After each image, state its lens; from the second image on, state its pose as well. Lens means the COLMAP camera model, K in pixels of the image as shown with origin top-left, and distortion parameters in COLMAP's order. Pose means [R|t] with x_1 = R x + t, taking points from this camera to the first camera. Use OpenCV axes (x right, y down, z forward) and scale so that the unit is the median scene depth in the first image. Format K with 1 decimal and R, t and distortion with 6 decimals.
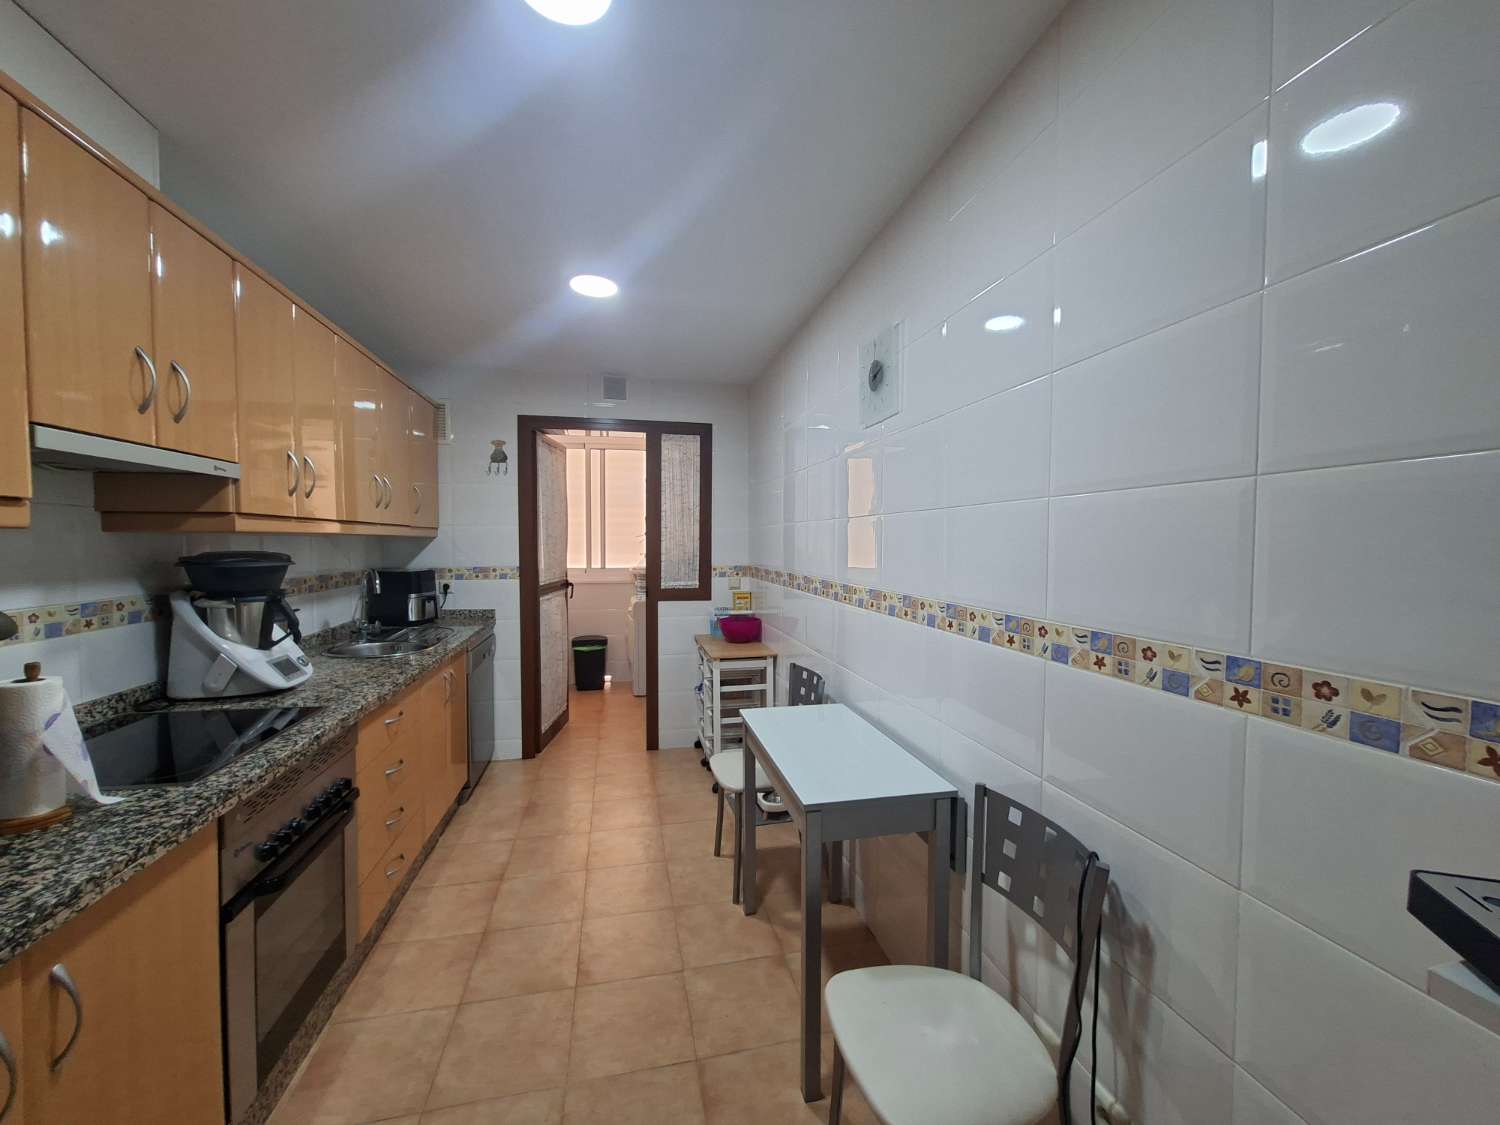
lens RADIAL K [[590.5, 0, 748.5], [0, 590.5, 564.1], [0, 0, 1]] dist [-0.000394, 0.000095]
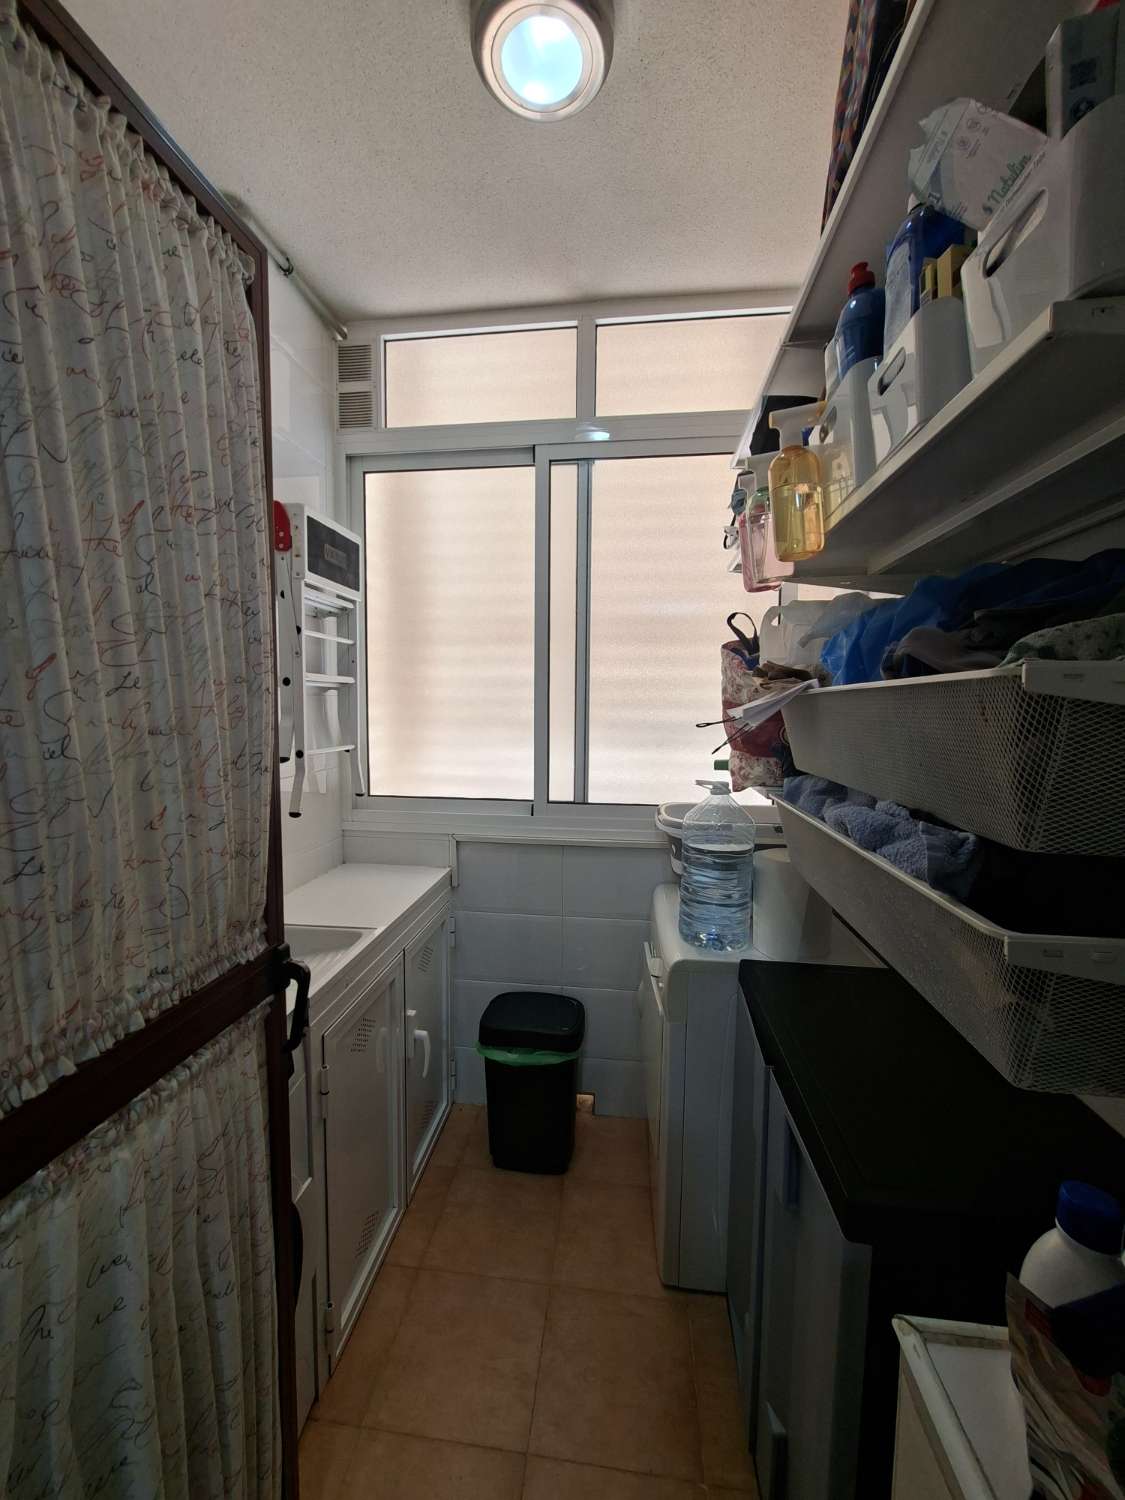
lens RADIAL K [[590.5, 0, 558.3], [0, 590.5, 753.0], [0, 0, 1]] dist [-0.000394, 0.000095]
pose [[0.948191, 0.038161, -0.315402, -0.149919], [-0.022317, 0.998308, 0.053694, -0.039186], [0.316917, -0.043873, 0.947438, 0.668184]]
